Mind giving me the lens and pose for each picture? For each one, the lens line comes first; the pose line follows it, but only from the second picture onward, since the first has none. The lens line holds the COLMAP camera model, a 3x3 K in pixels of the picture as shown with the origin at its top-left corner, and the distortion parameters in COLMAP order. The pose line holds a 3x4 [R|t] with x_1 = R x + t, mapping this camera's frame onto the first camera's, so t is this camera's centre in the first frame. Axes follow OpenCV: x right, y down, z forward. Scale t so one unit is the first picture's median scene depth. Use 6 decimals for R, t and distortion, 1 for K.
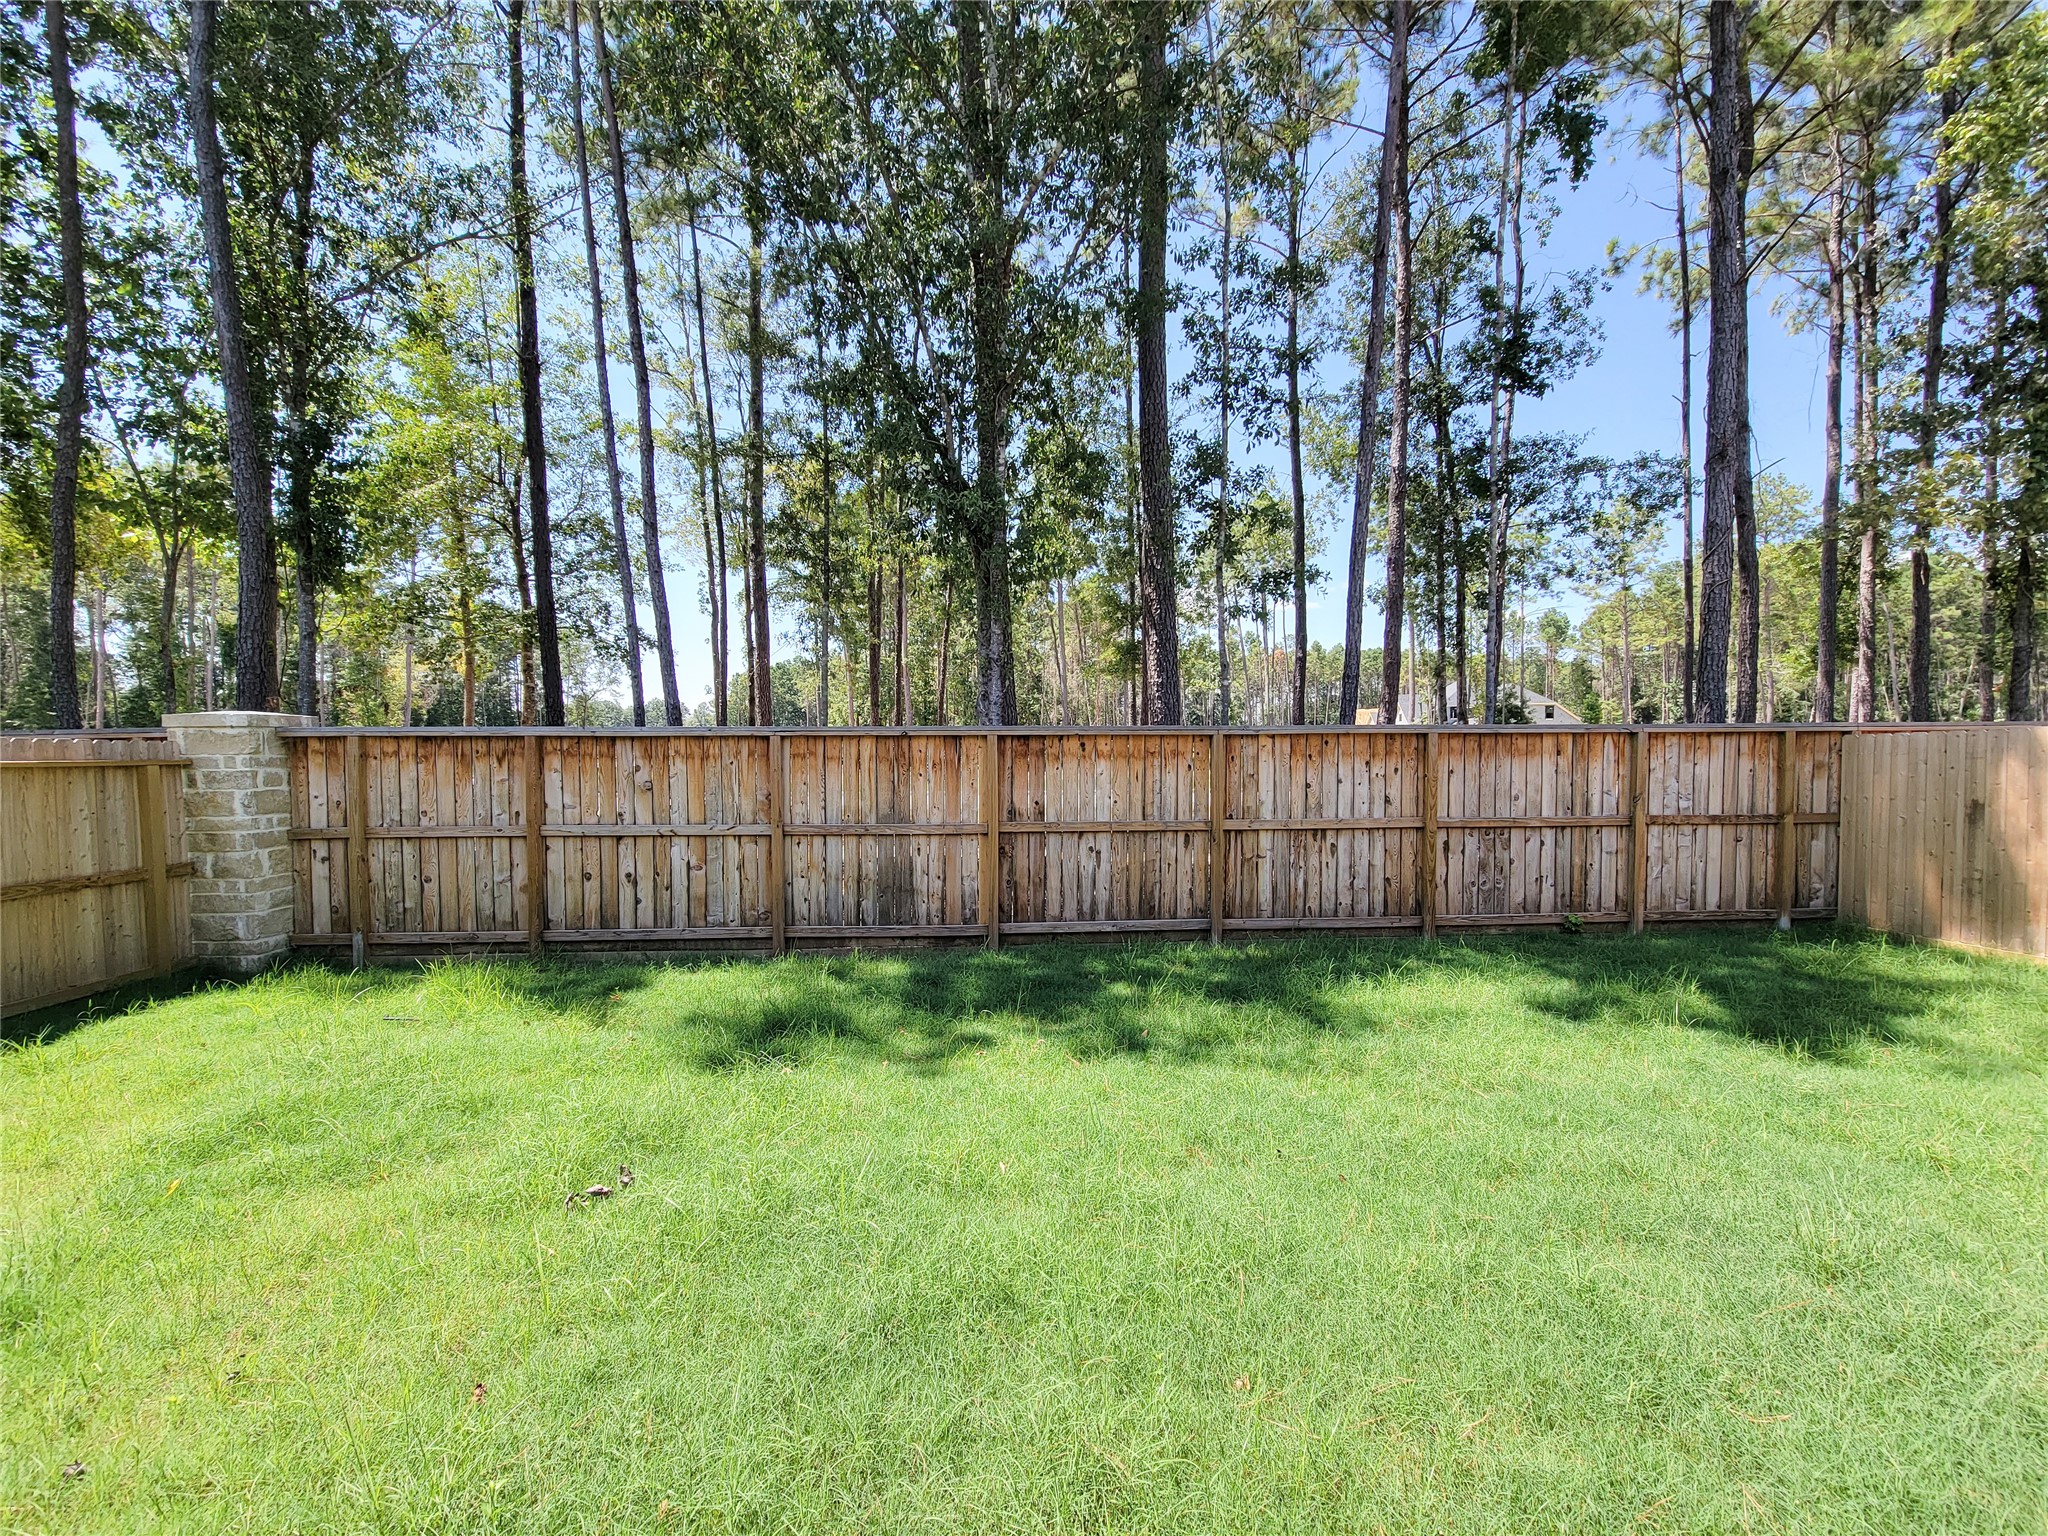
lens RADIAL K [[836.7, 0, 1015.5], [0, 836.7, 770.6], [0, 0, 1]] dist [0.000504, -0.000695]
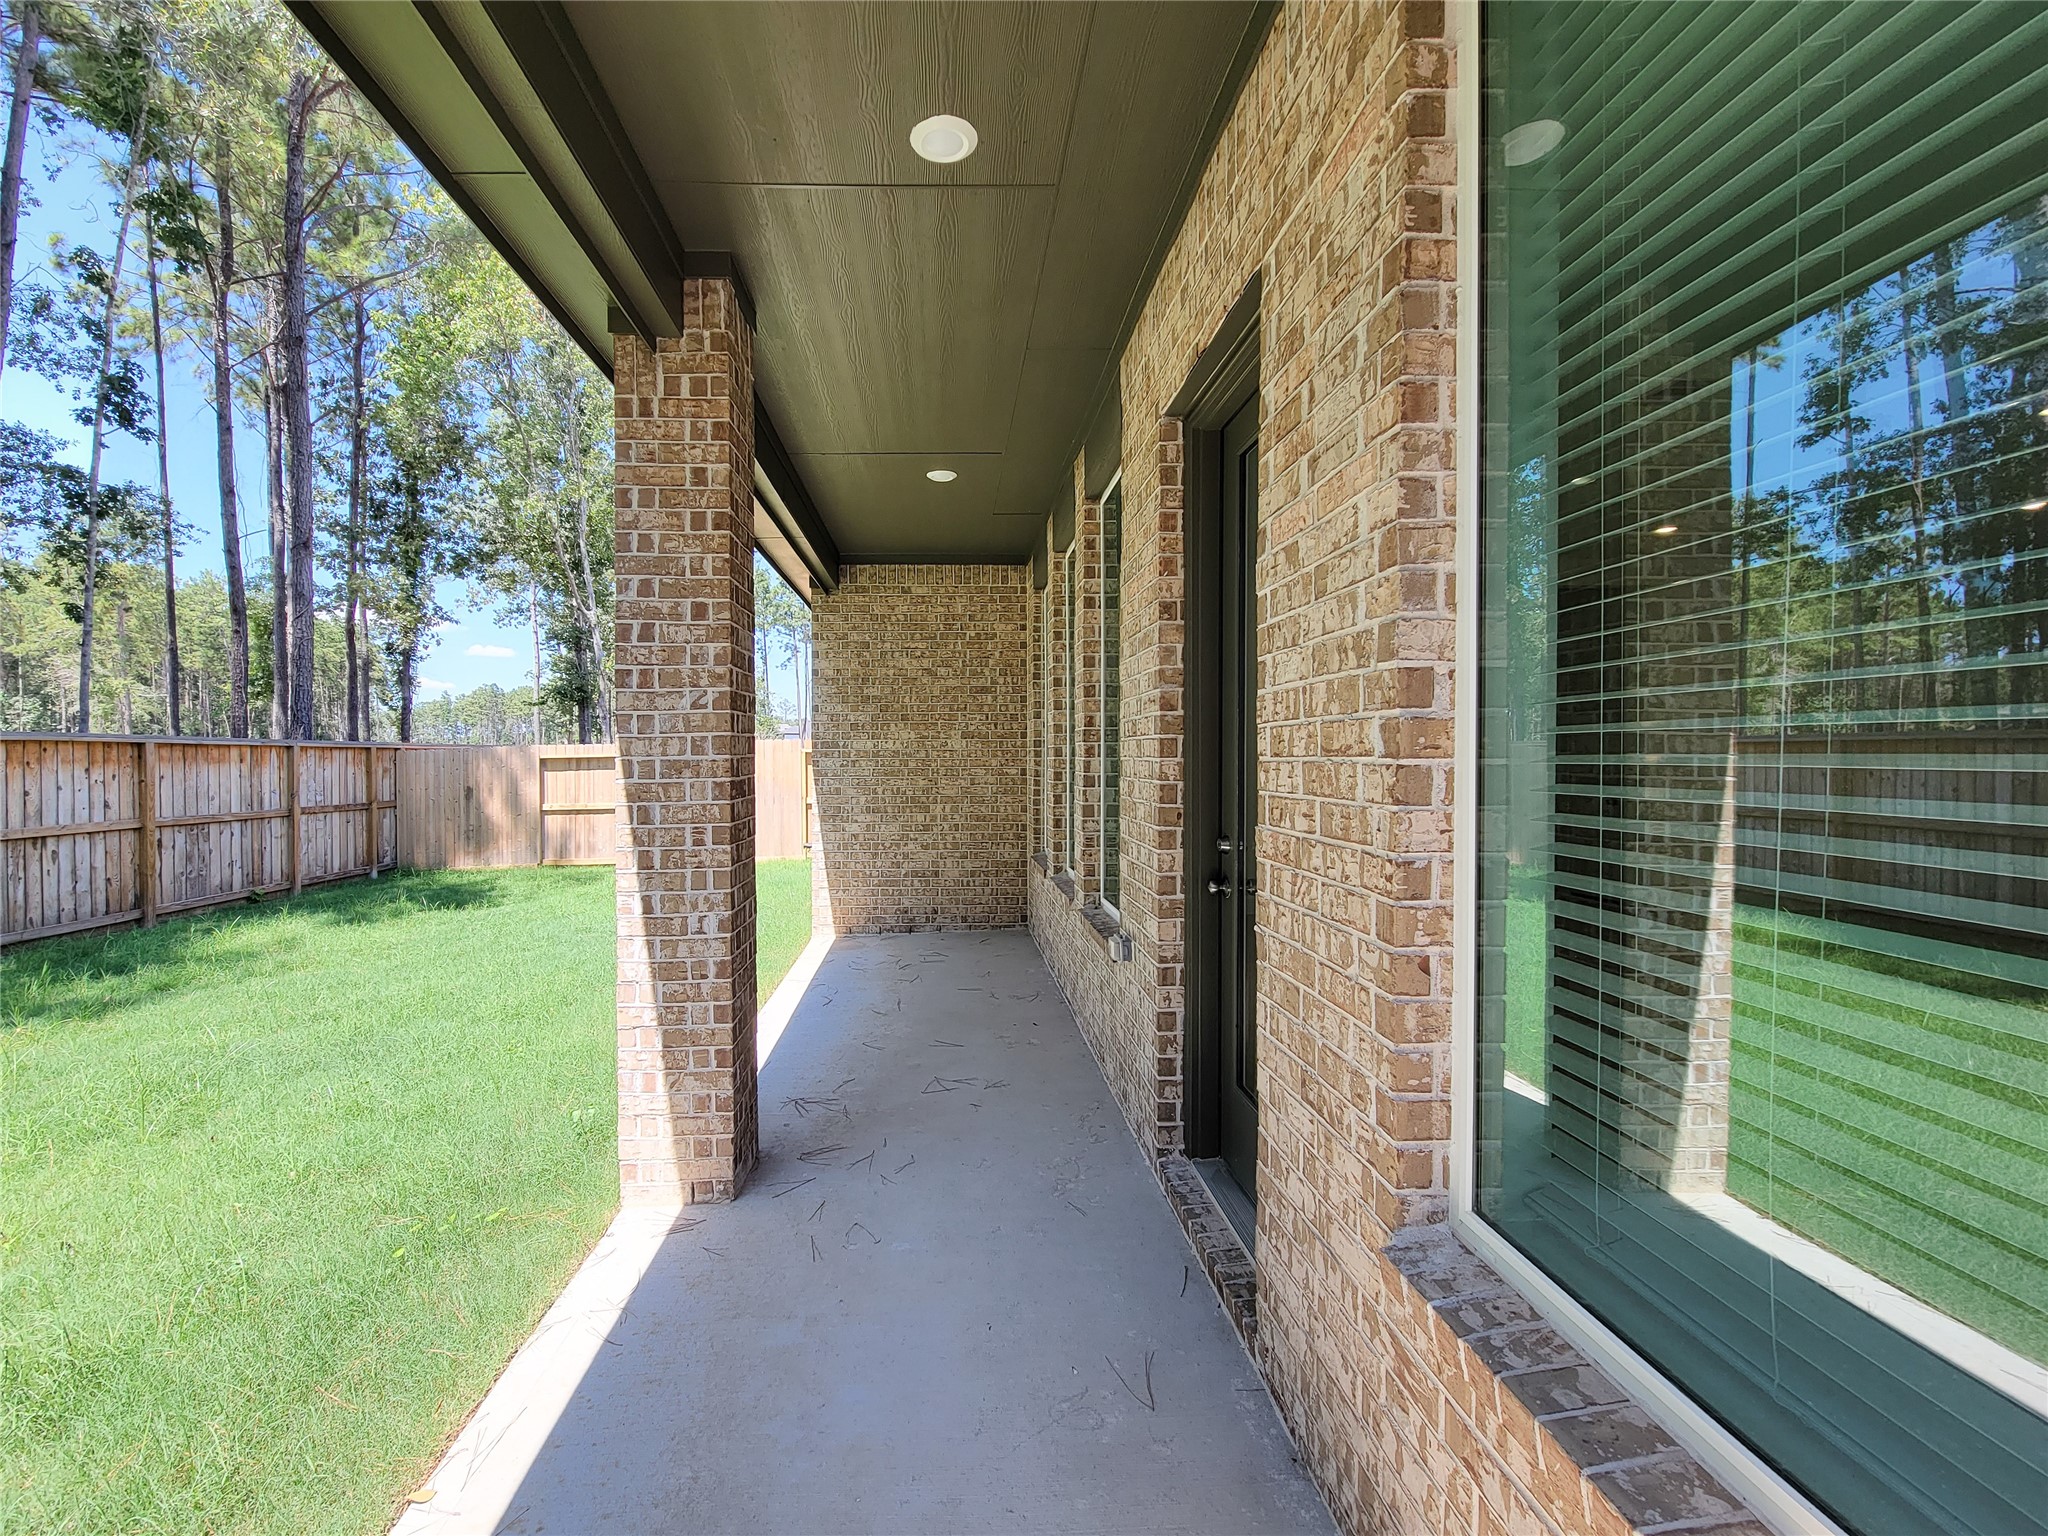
lens RADIAL K [[836.7, 0, 1015.5], [0, 836.7, 770.6], [0, 0, 1]] dist [0.000504, -0.000695]
pose [[-0.019498, -0.010803, 0.999752, -0.632500], [0.040733, 0.999103, 0.011591, 0.026370], [-0.998980, 0.040949, -0.019040, -0.134114]]
